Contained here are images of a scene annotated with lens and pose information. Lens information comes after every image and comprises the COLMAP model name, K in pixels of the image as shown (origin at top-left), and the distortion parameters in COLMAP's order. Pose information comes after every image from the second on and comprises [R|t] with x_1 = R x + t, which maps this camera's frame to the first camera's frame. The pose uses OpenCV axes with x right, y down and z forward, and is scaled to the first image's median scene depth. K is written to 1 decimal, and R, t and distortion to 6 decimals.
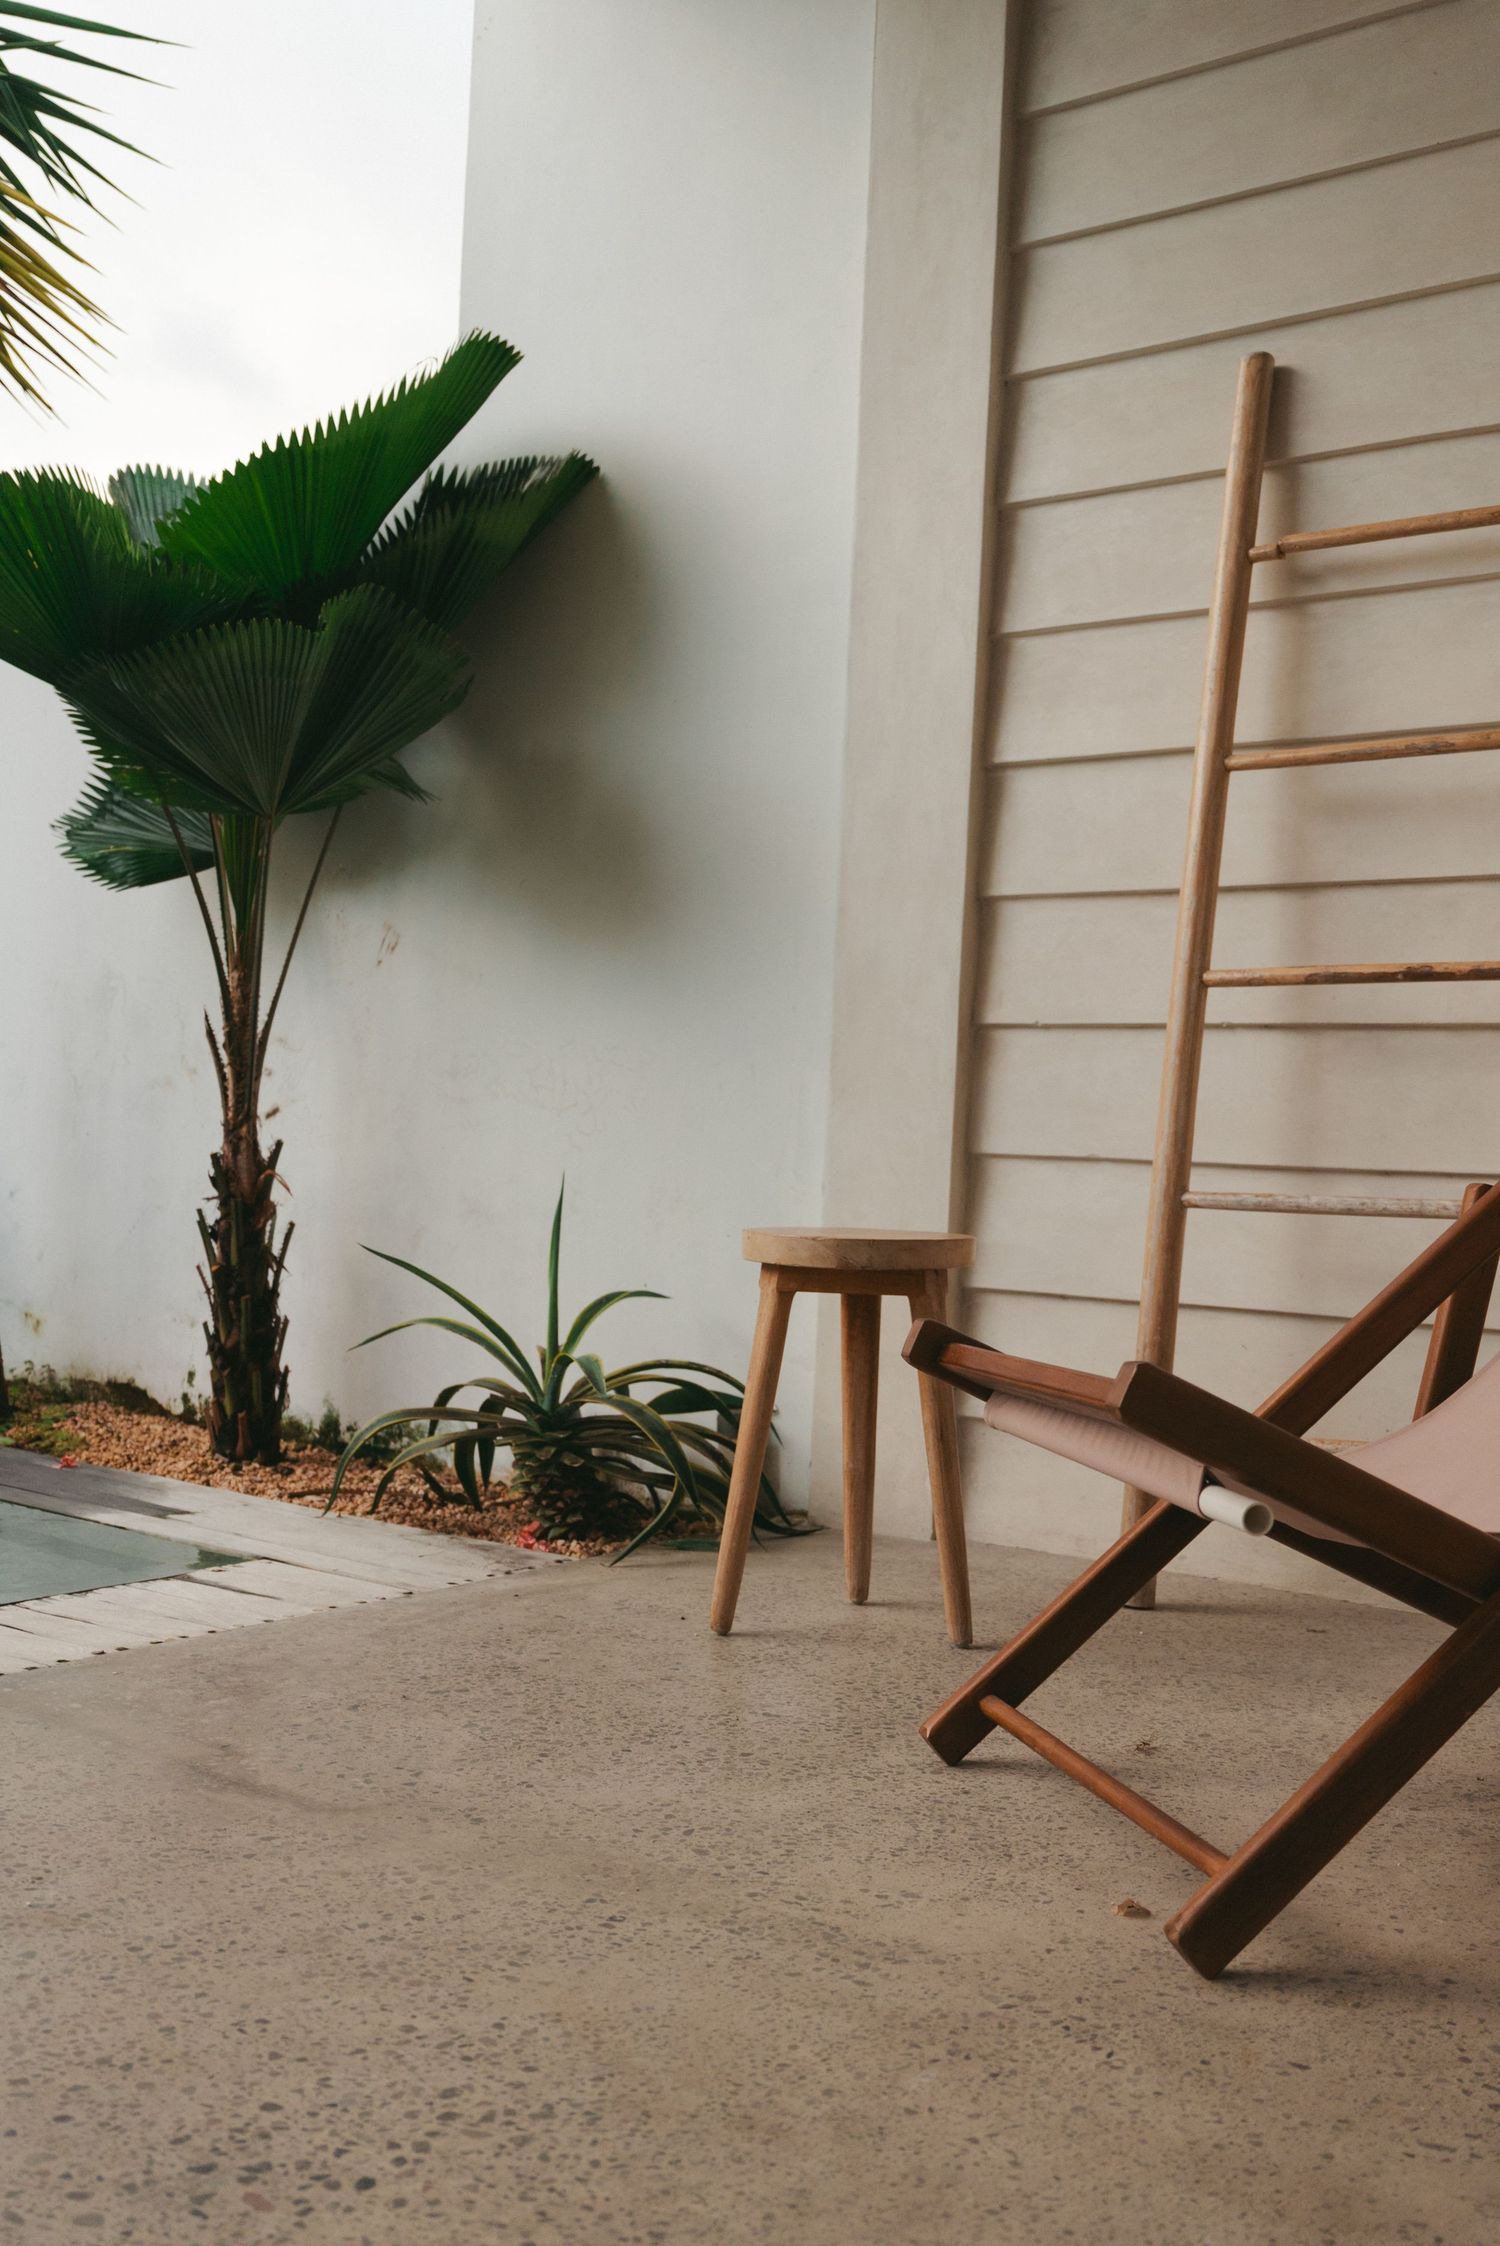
lens RADIAL K [[2312.0, 0, 750.0], [0, 2312.0, 1123.0], [0, 0, 1]] dist [-0.036070, -0.000724]
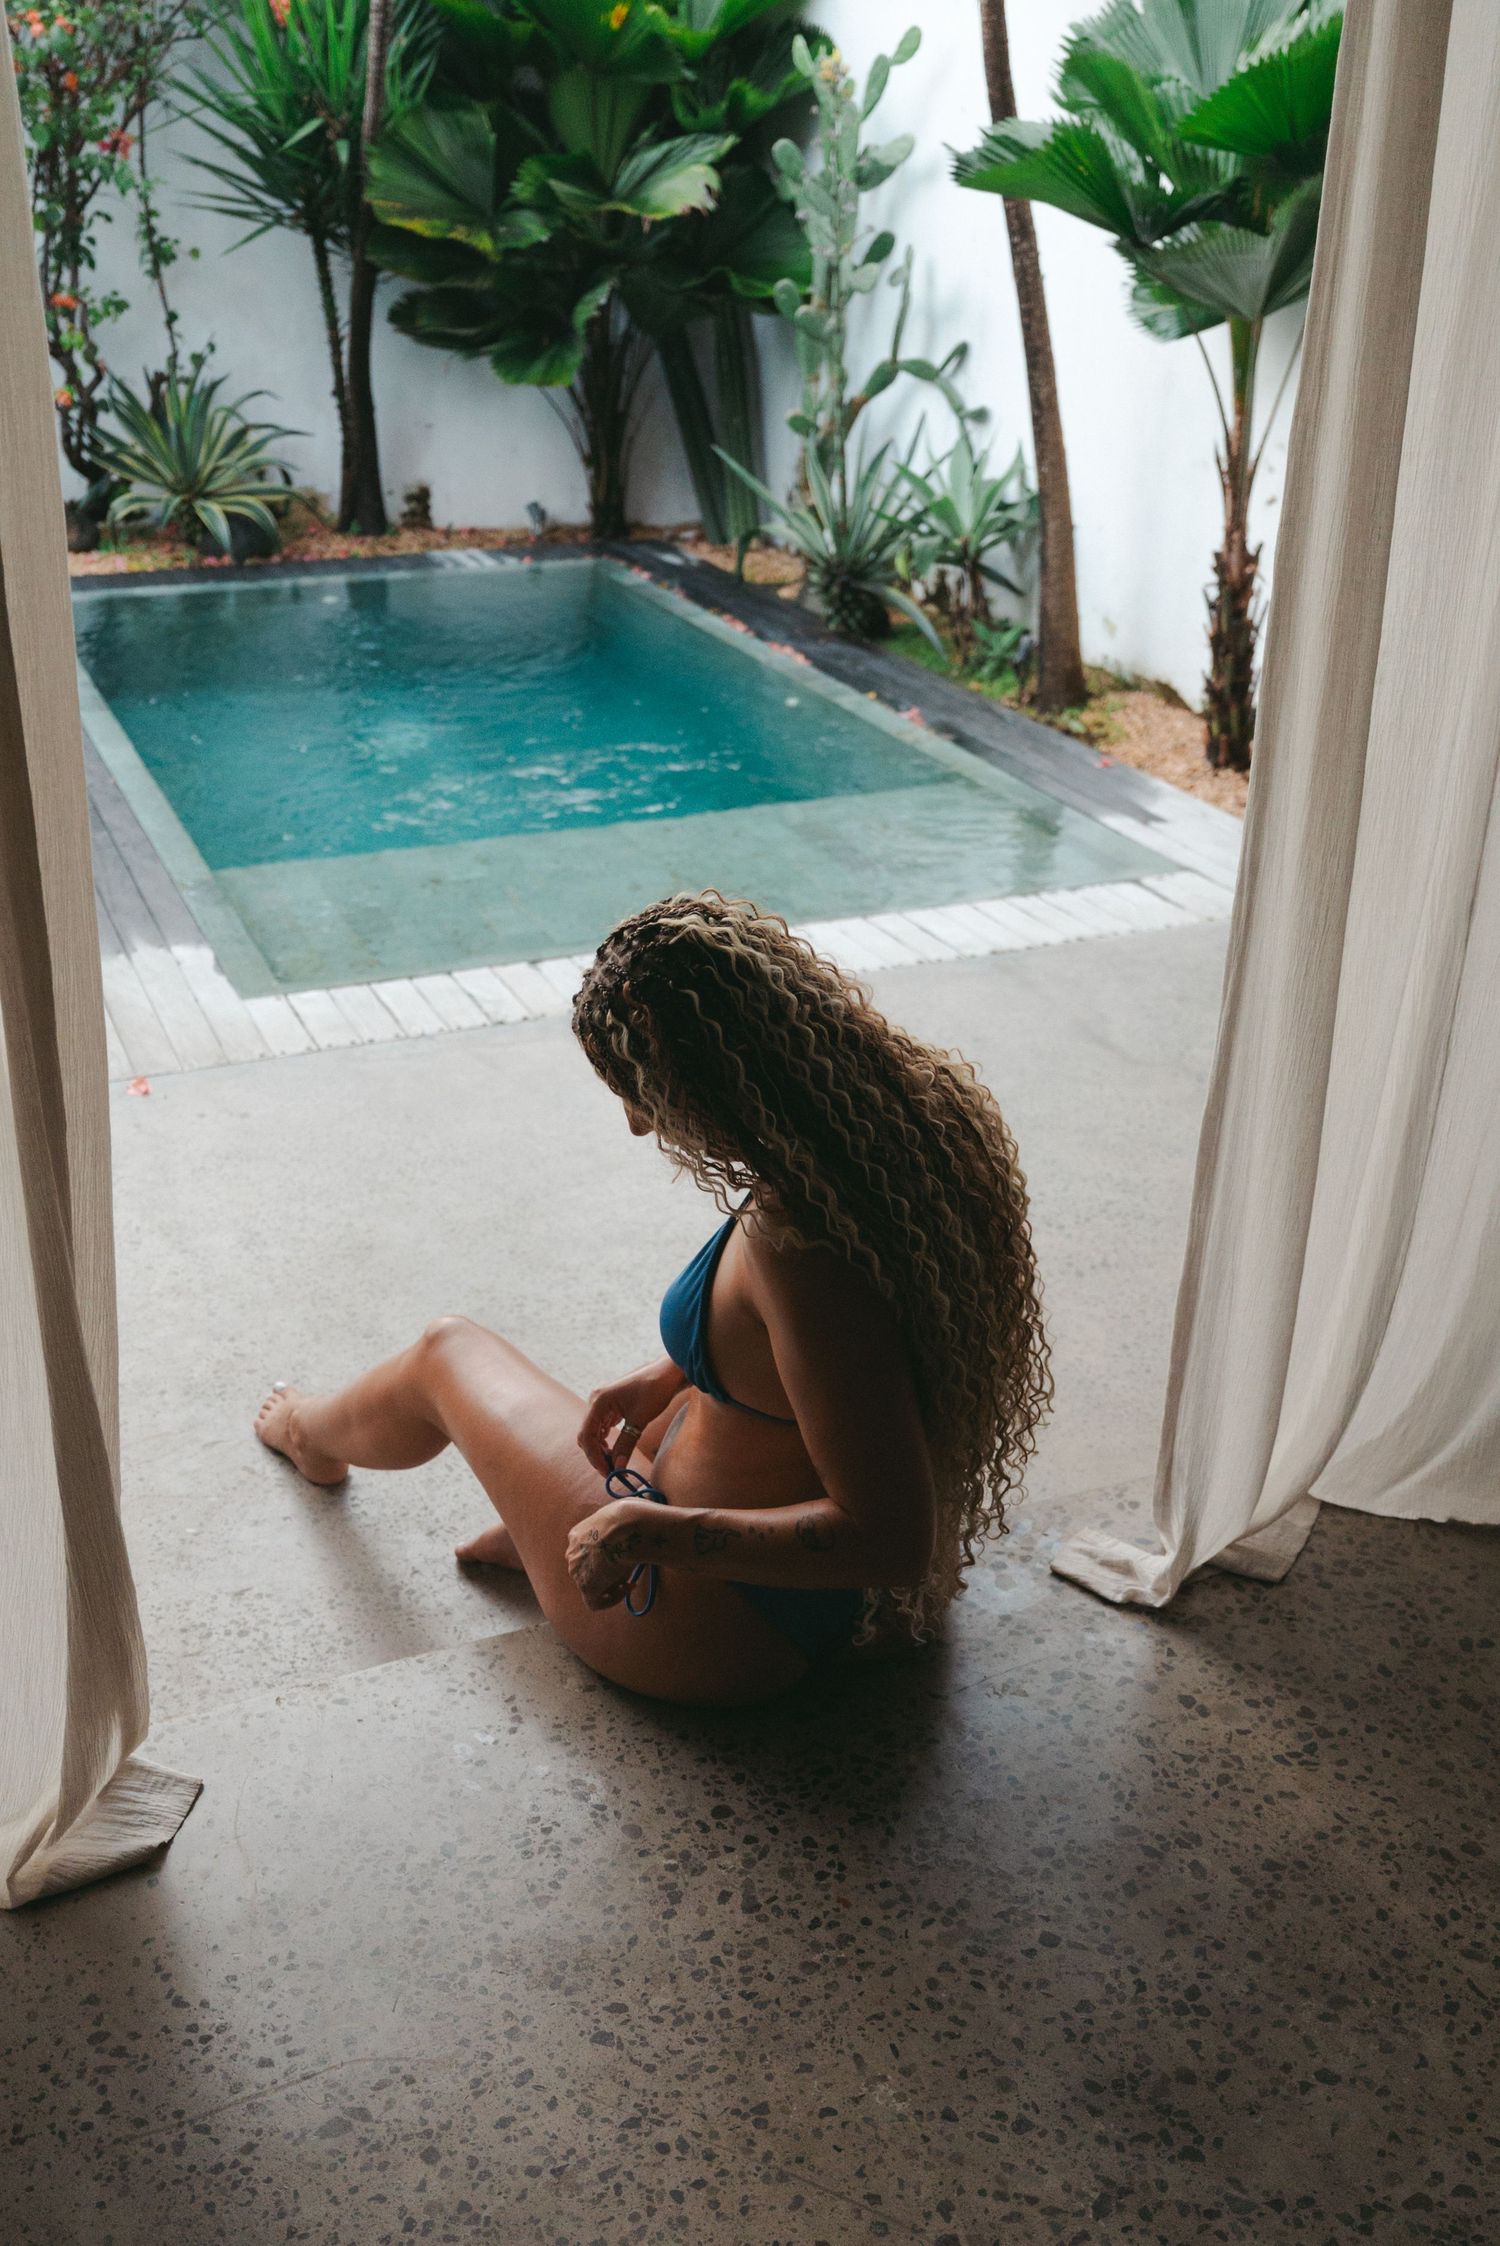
lens RADIAL K [[2181.1, 0, 750.0], [0, 2181.1, 1123.0], [0, 0, 1]] dist [0.010520, -0.000102]
pose [[0.874046, 0.159677, -0.458855, 0.191577], [0.033225, 0.922593, 0.384342, -0.188368], [0.484706, -0.351178, 0.801083, -0.344519]]
